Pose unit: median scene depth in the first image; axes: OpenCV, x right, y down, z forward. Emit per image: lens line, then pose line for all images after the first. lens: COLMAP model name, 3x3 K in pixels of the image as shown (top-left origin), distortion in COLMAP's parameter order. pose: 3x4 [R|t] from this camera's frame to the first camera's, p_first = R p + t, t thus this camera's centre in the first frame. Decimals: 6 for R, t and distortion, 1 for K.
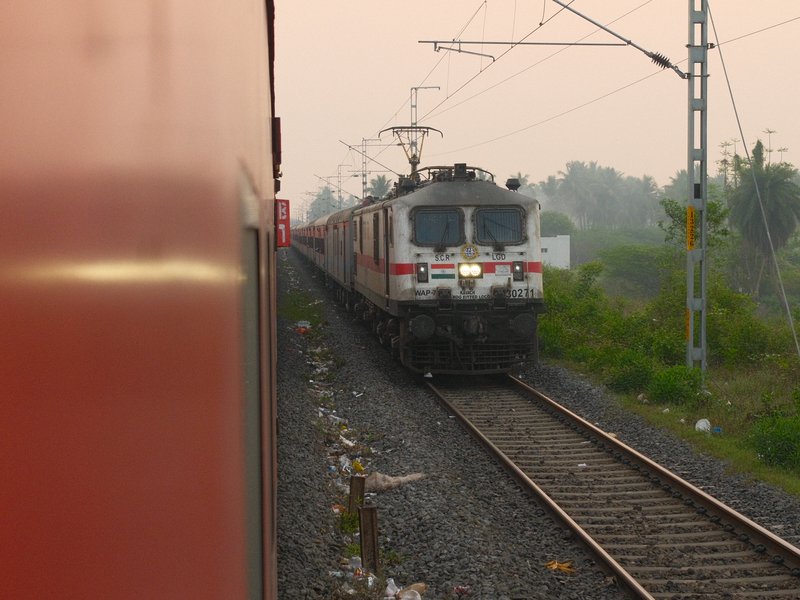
lens RADIAL K [[1885.5, 0, 400.0], [0, 1885.5, 300.0], [0, 0, 1]] dist [0.036112, 0.570475]
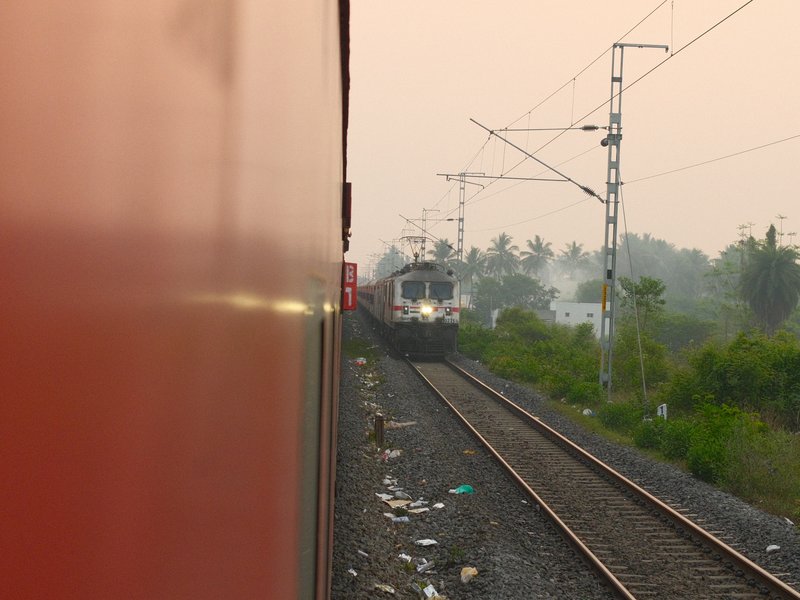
lens RADIAL K [[1904.0, 0, 400.0], [0, 1904.0, 300.0], [0, 0, 1]] dist [0.818943, 0.188531]
pose [[0.998529, 0.041041, -0.035423, 0.040325], [-0.042143, 0.998632, -0.030944, 0.021219], [0.034104, 0.032391, 0.998893, -0.616759]]
